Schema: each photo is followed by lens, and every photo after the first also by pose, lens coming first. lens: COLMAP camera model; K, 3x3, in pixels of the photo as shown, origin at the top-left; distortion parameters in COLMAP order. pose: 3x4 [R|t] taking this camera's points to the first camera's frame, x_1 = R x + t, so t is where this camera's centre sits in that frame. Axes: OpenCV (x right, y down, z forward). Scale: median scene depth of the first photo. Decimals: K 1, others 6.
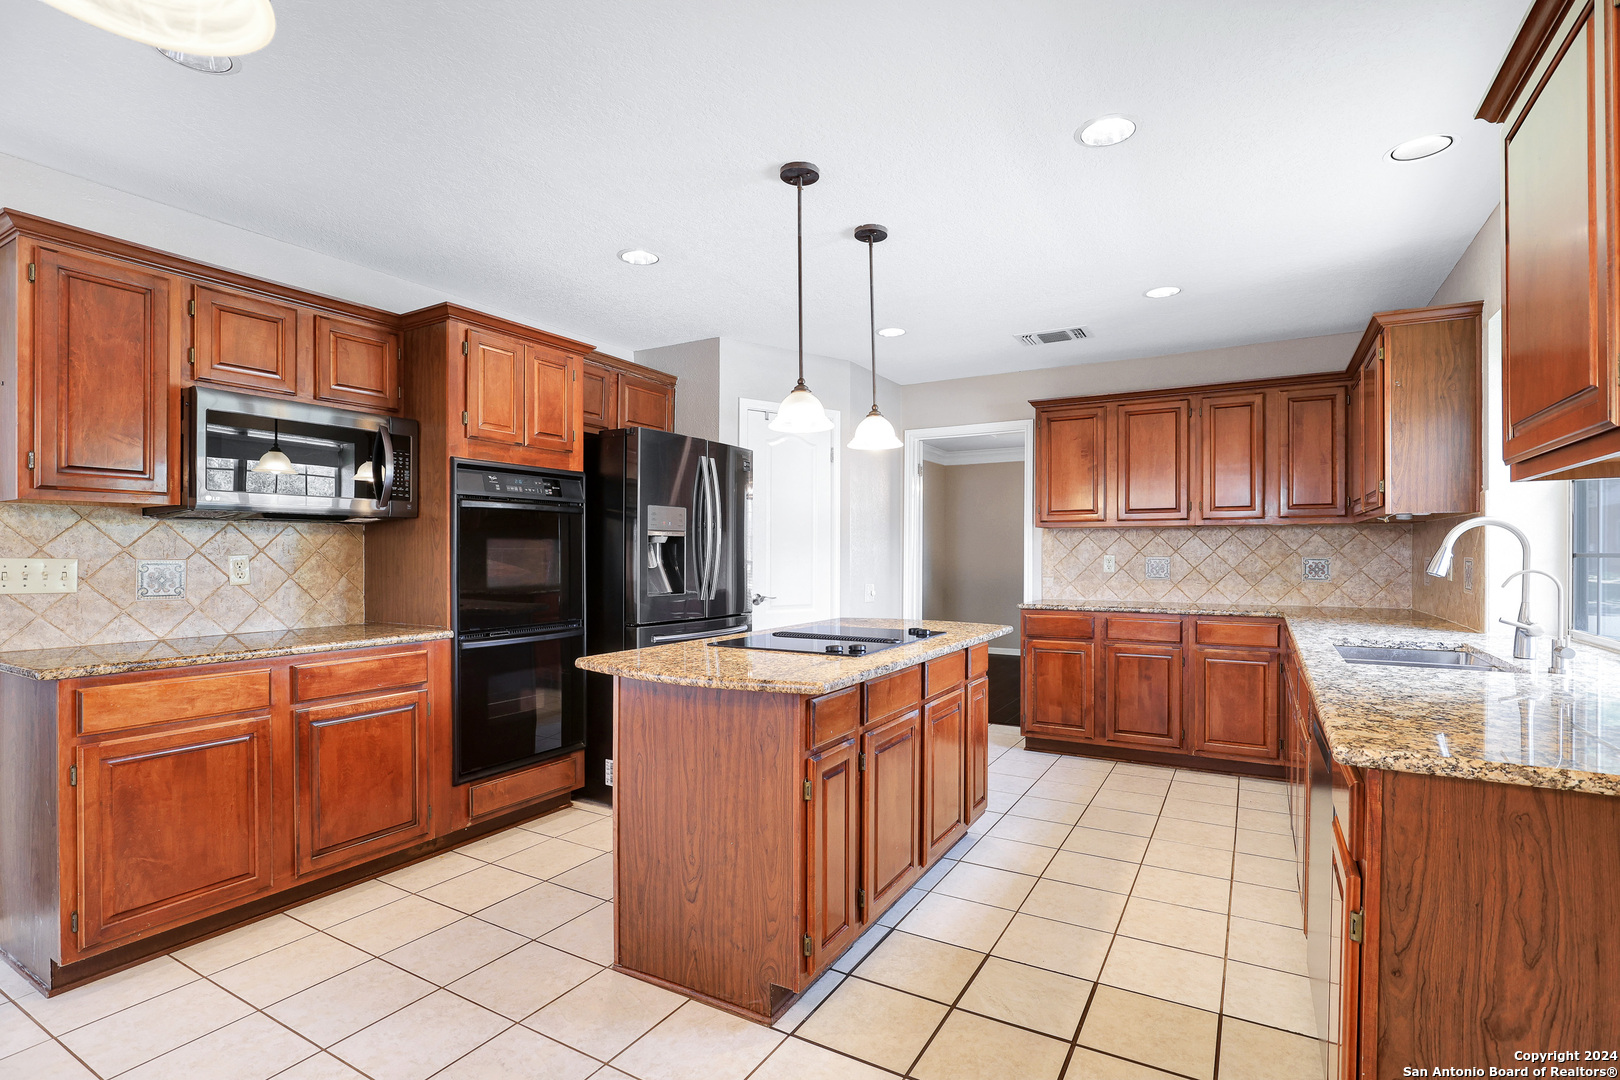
lens RADIAL K [[758.3, 0, 807.3], [0, 758.3, 554.8], [0, 0, 1]] dist [-0.019498, 0.000197]
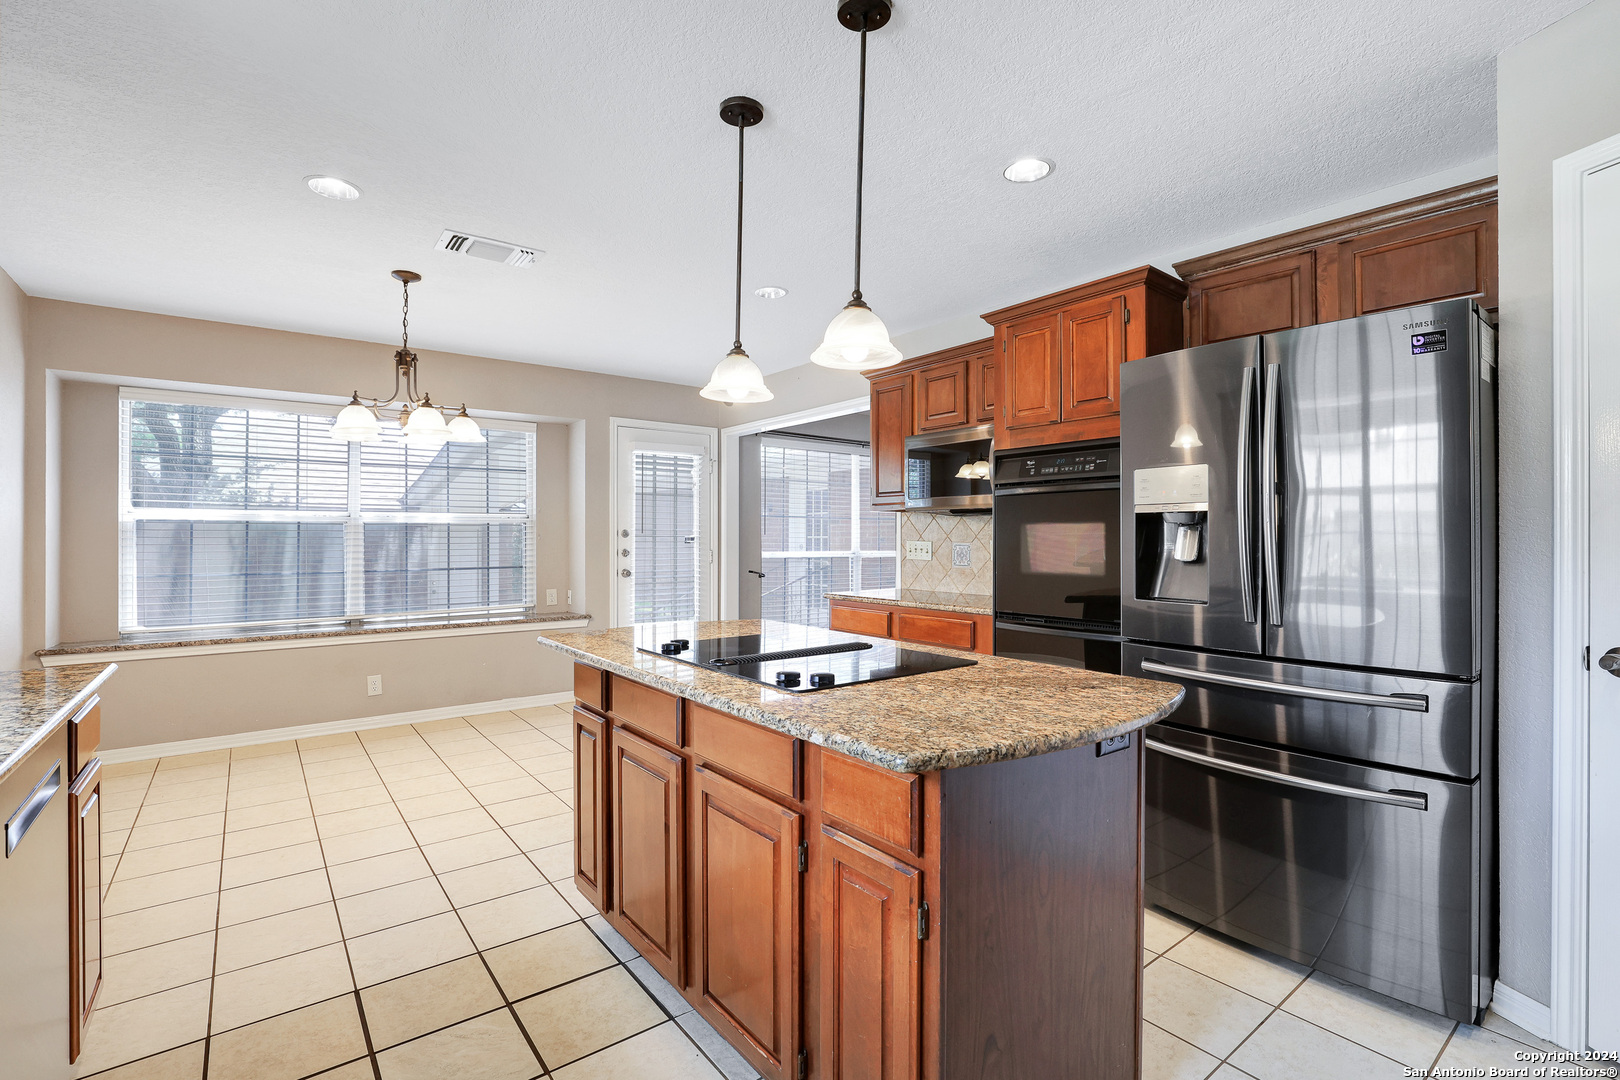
lens RADIAL K [[753.0, 0, 813.8], [0, 753.0, 538.9], [0, 0, 1]] dist [-0.028294, 0.001941]
pose [[-0.363383, 0.001276, -0.931639, 0.607799], [-0.005853, 0.999976, 0.003653, -0.004150], [0.931621, 0.006780, -0.363367, 1.103346]]
